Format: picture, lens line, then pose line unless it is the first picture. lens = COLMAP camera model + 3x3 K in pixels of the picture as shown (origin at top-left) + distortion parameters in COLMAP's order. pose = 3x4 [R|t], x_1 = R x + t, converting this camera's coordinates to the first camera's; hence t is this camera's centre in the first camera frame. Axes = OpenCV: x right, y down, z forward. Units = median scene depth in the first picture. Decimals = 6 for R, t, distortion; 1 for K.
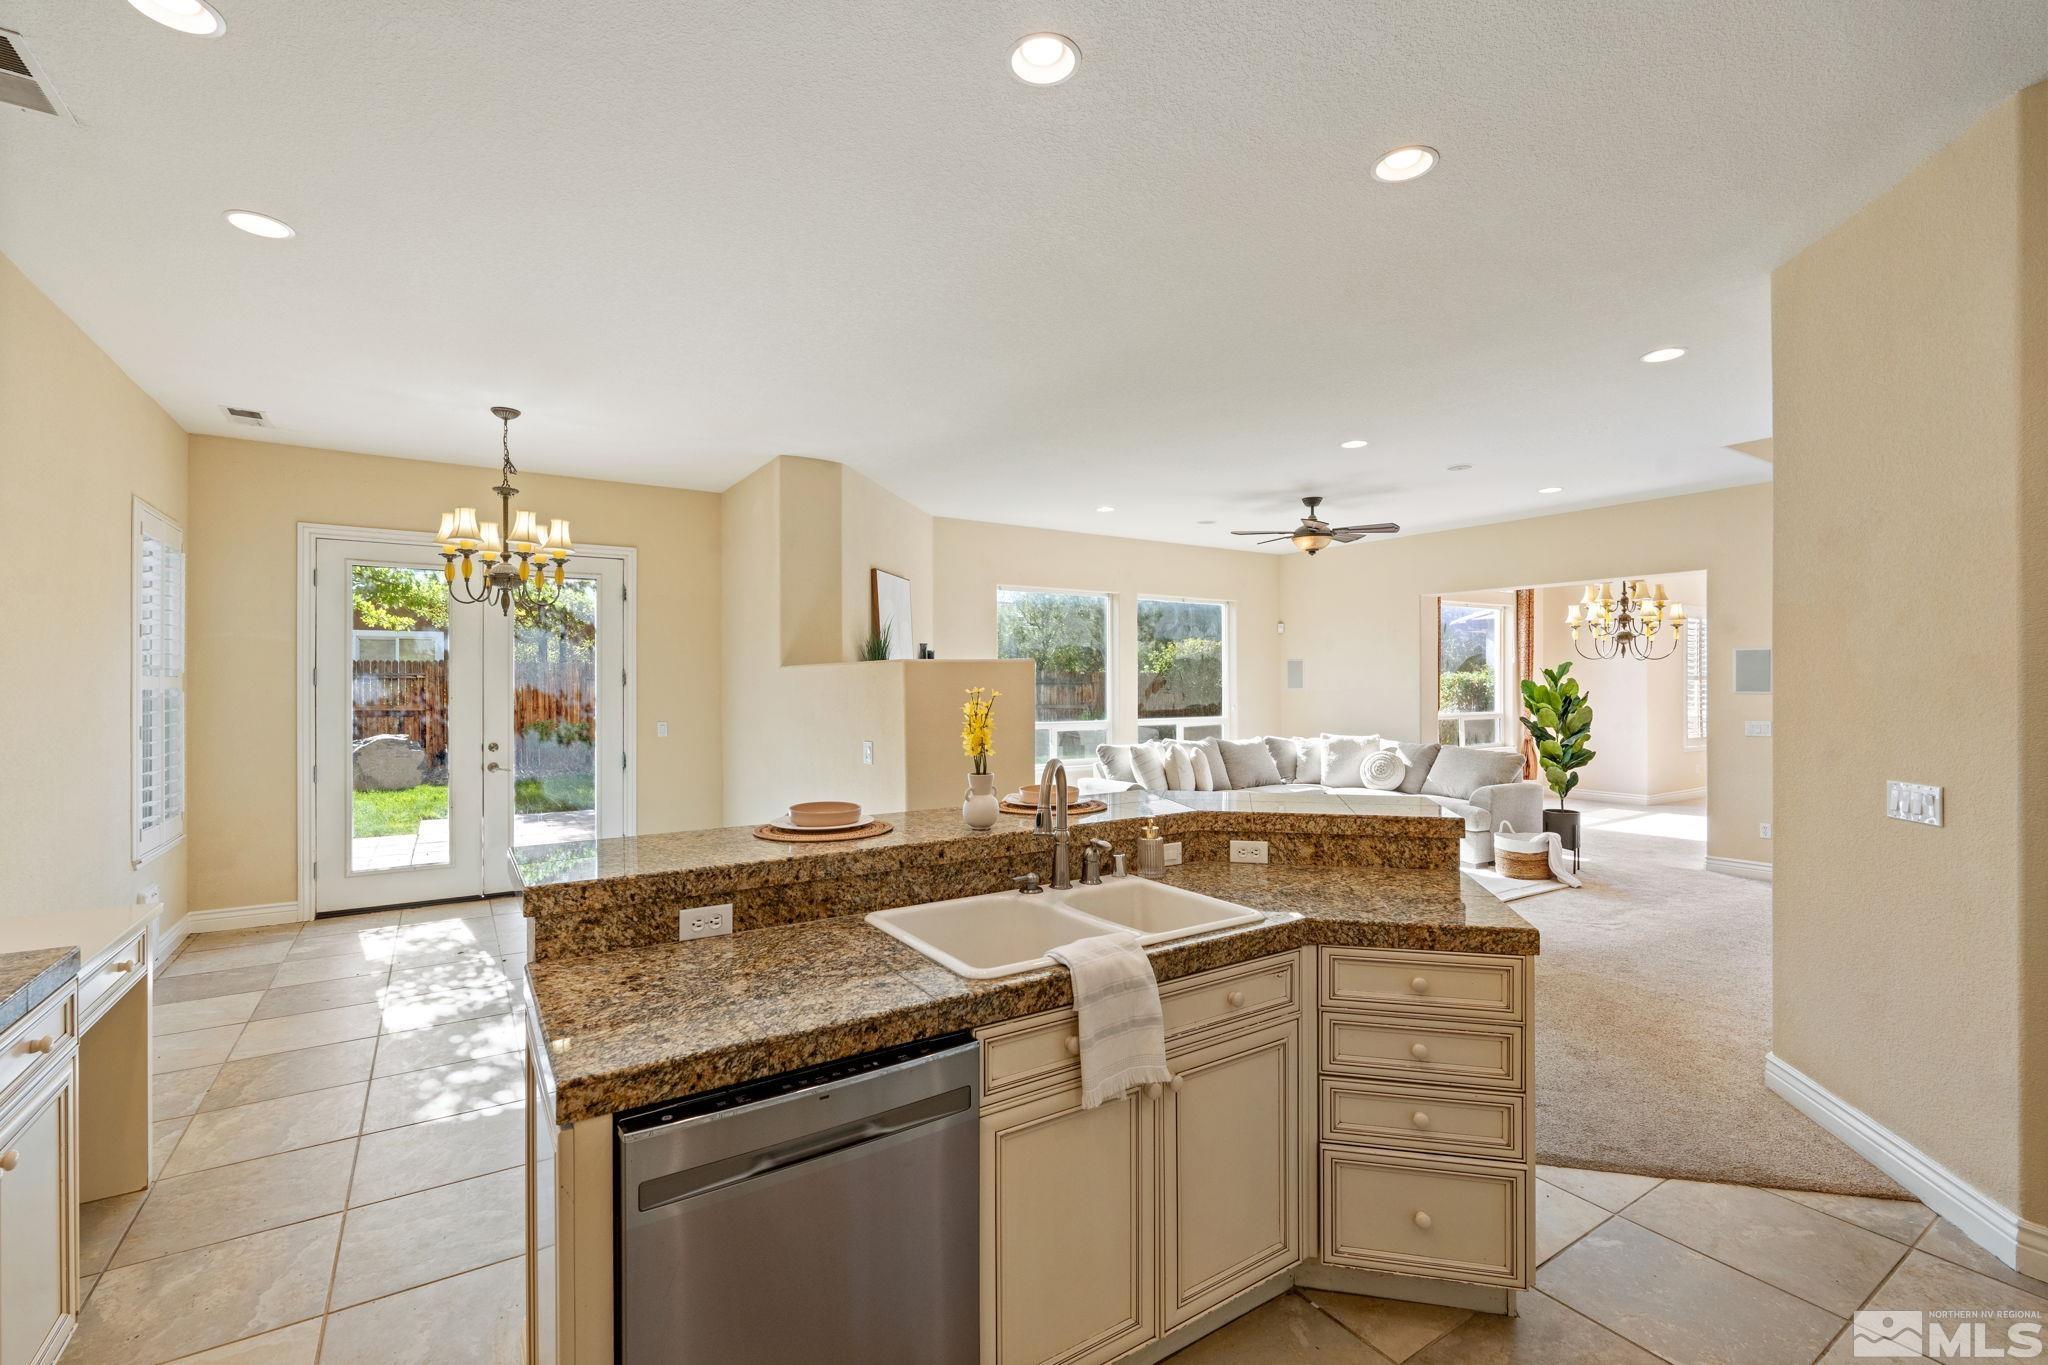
lens RADIAL K [[896.2, 0, 1024.2], [0, 896.2, 677.5], [0, 0, 1]] dist [-0.004519, 0.000442]
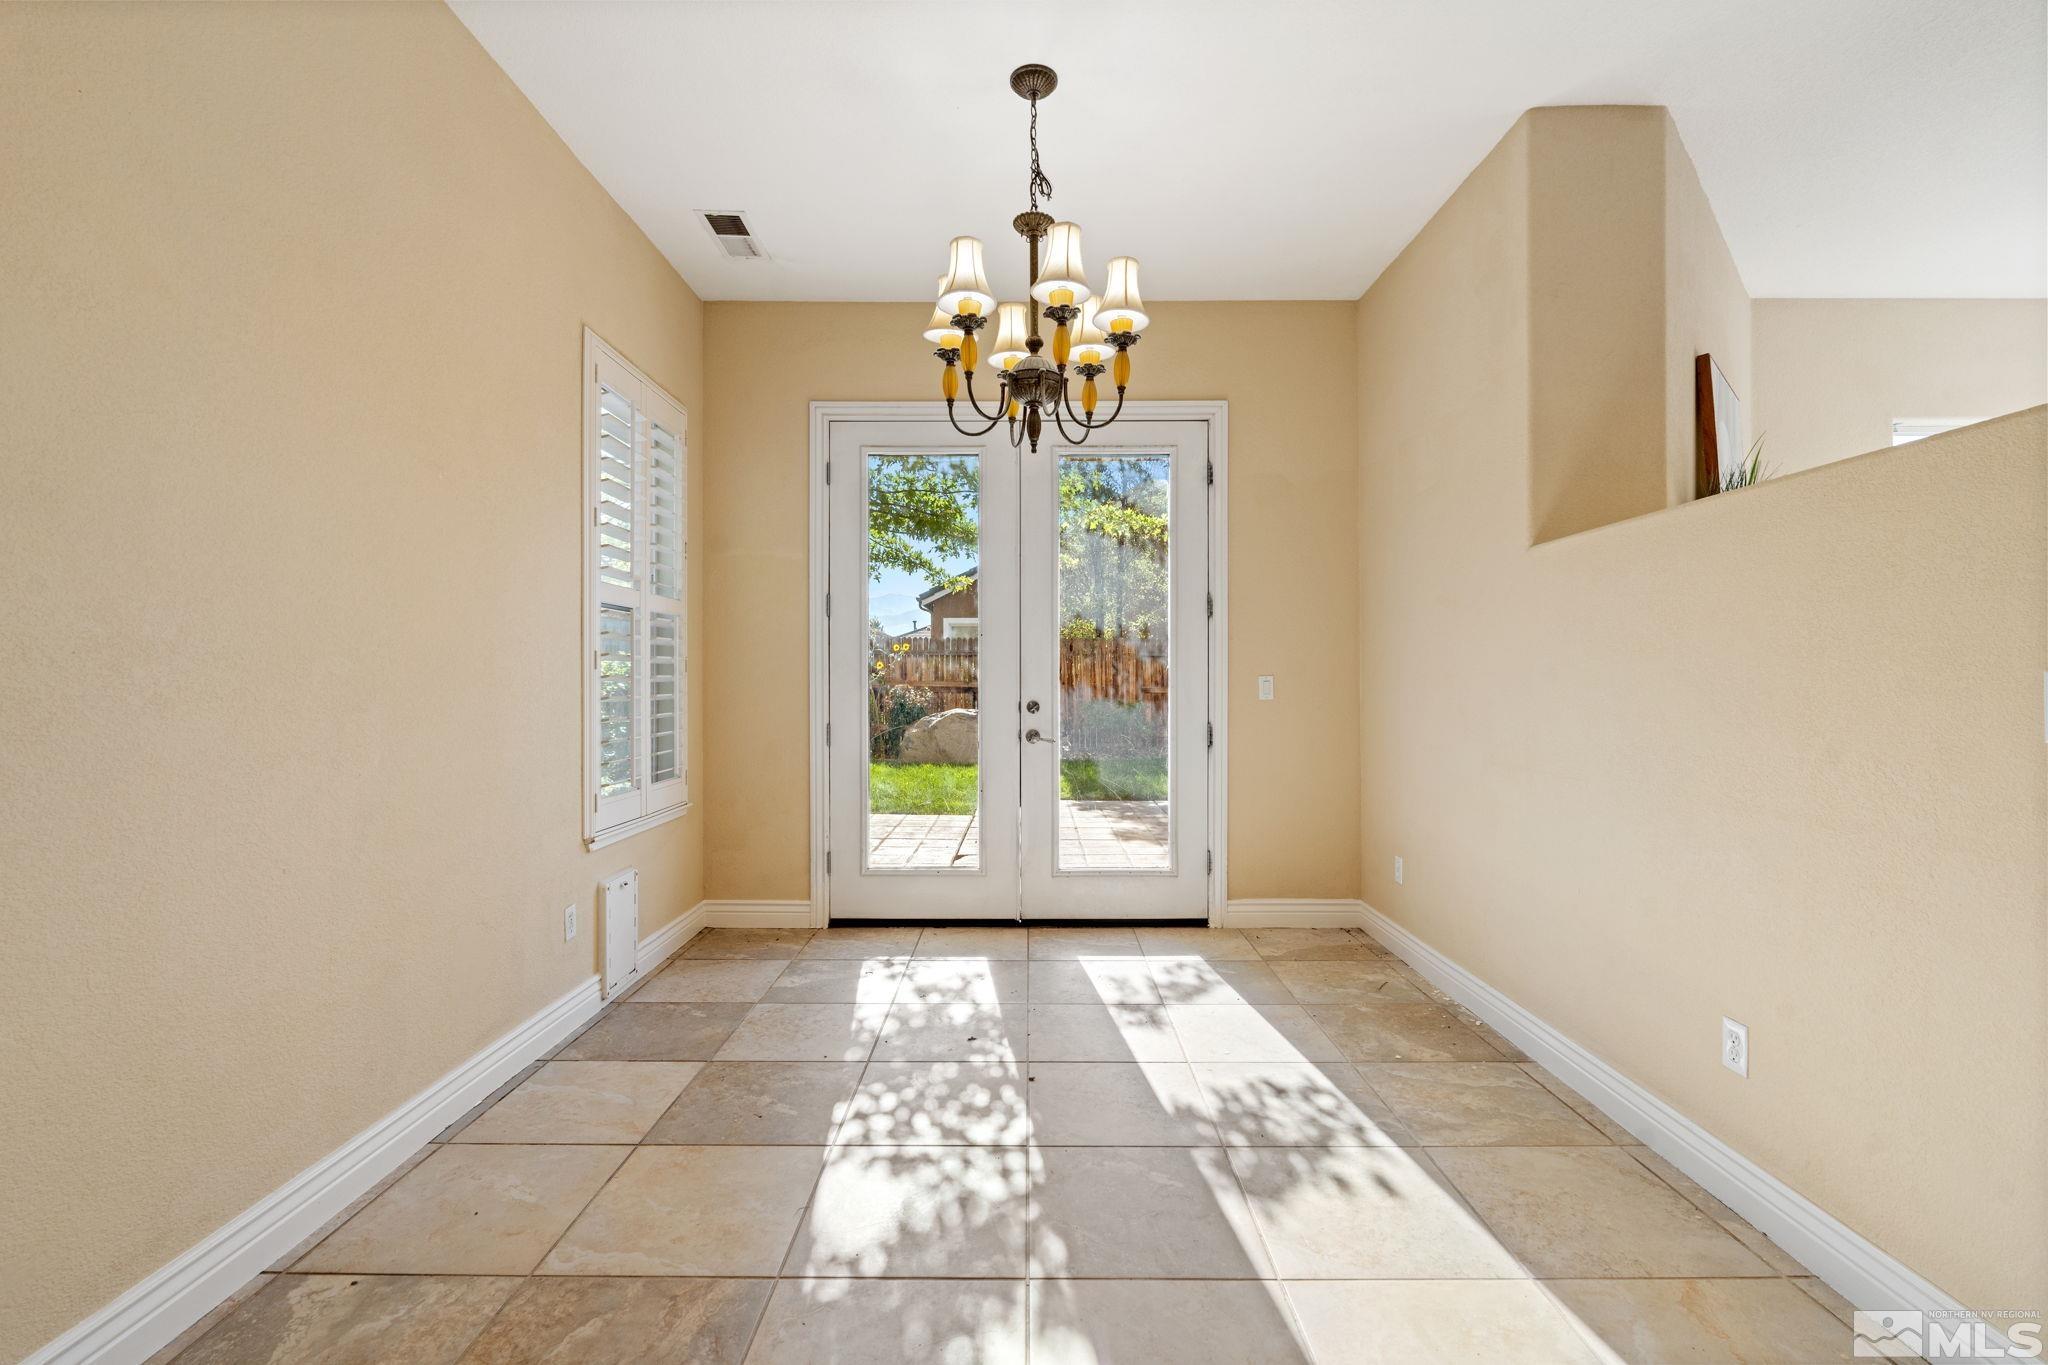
lens RADIAL K [[896.2, 0, 1019.8], [0, 896.2, 682.3], [0, 0, 1]] dist [-0.004519, 0.000442]
pose [[0.834741, 0.001849, -0.550640, -0.249779], [0.003081, 0.999963, 0.008029, 0.060127], [0.550634, -0.008398, 0.834704, 0.470690]]
